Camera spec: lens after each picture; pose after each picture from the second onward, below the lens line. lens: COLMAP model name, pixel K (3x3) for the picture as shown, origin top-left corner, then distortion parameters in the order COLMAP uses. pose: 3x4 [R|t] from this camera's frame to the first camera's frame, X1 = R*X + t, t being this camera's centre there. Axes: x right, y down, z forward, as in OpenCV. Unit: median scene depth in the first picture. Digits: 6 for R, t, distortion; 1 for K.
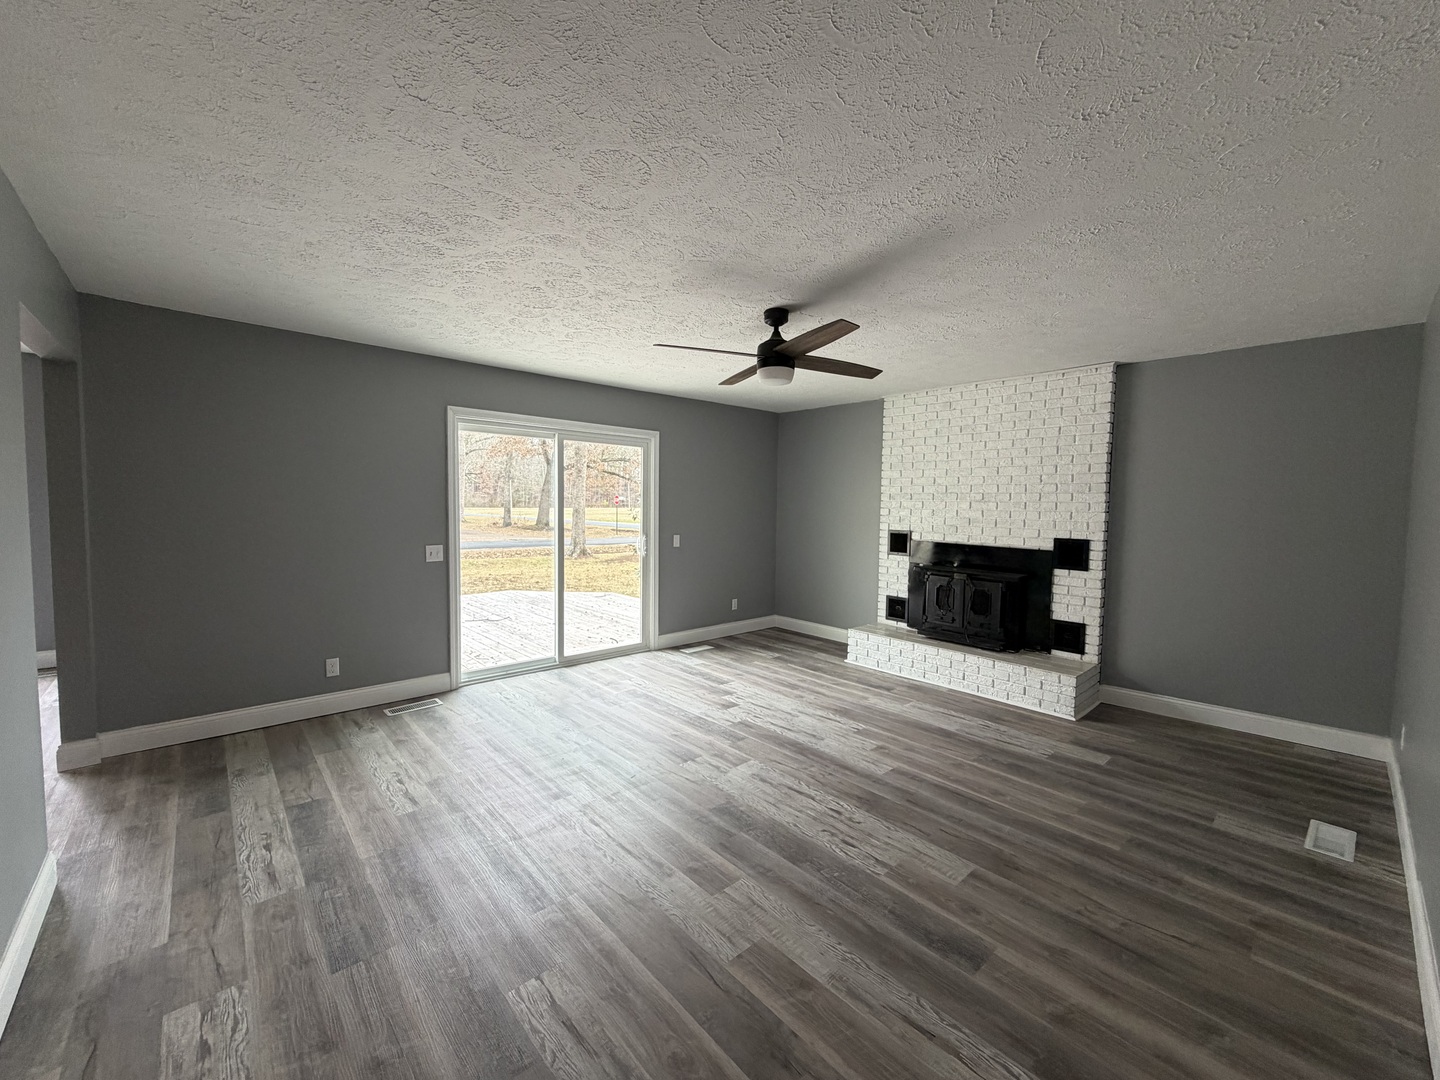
lens RADIAL K [[576.9, 0, 721.1], [0, 576.9, 539.8], [0, 0, 1]] dist [-0.000390, 0.000025]
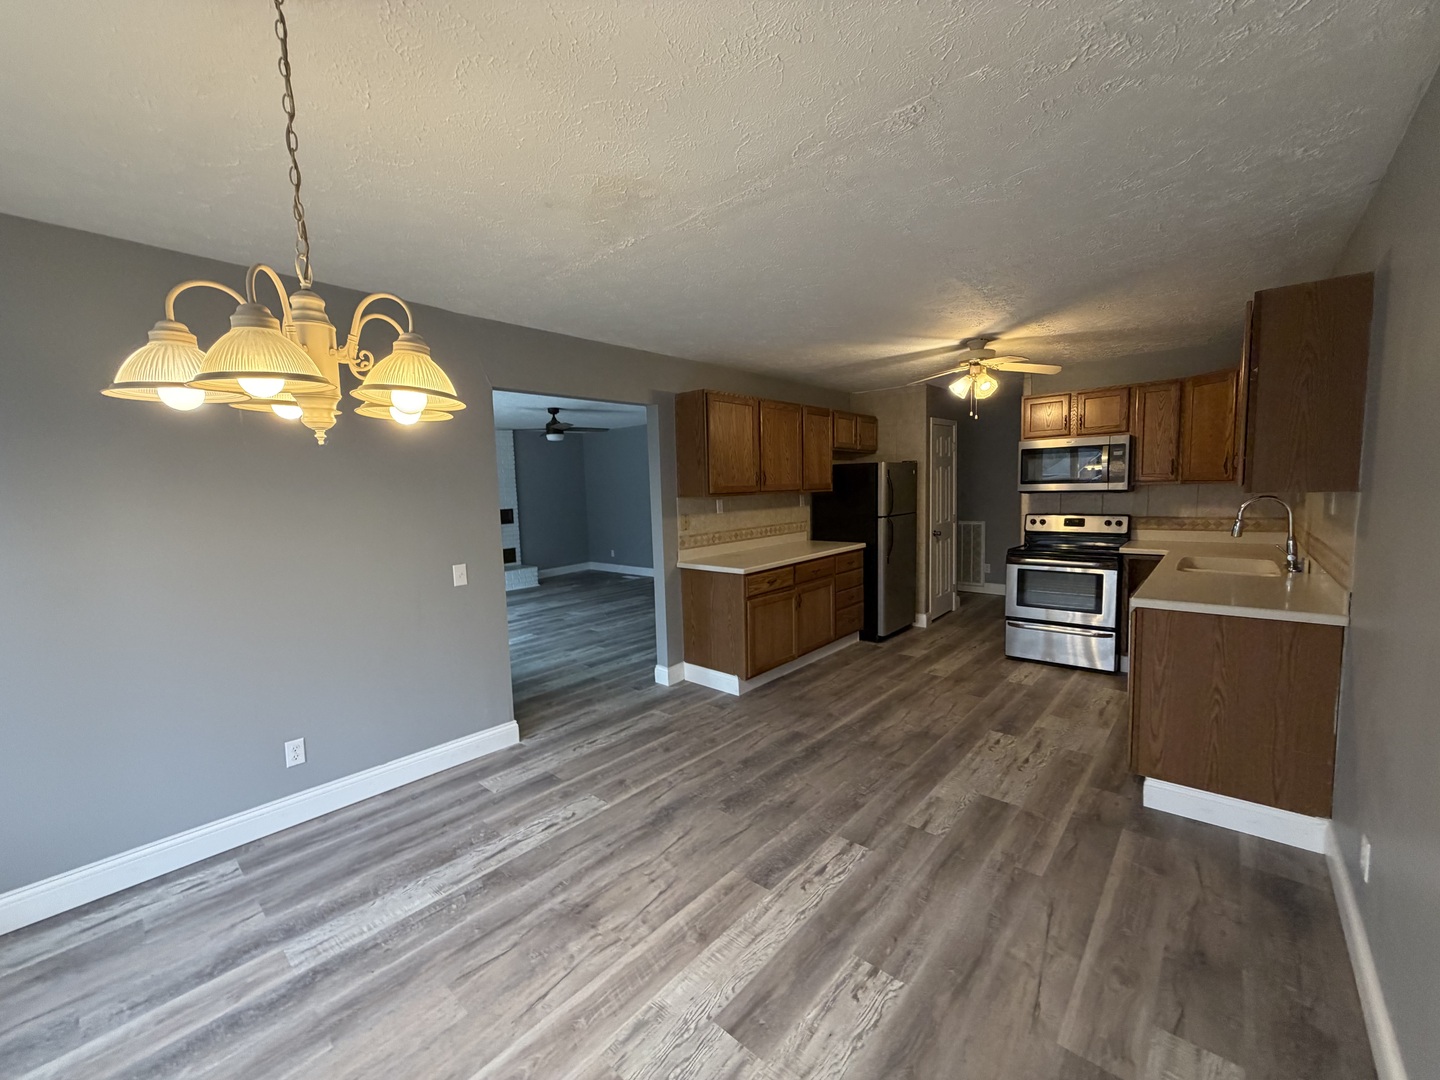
lens RADIAL K [[576.9, 0, 721.9], [0, 576.9, 540.2], [0, 0, 1]] dist [-0.000390, 0.000025]
pose [[-0.113181, -0.108804, 0.987599, -1.913632], [0.086795, 0.989103, 0.118916, -0.088851], [-0.989776, 0.099177, -0.102504, 0.551339]]
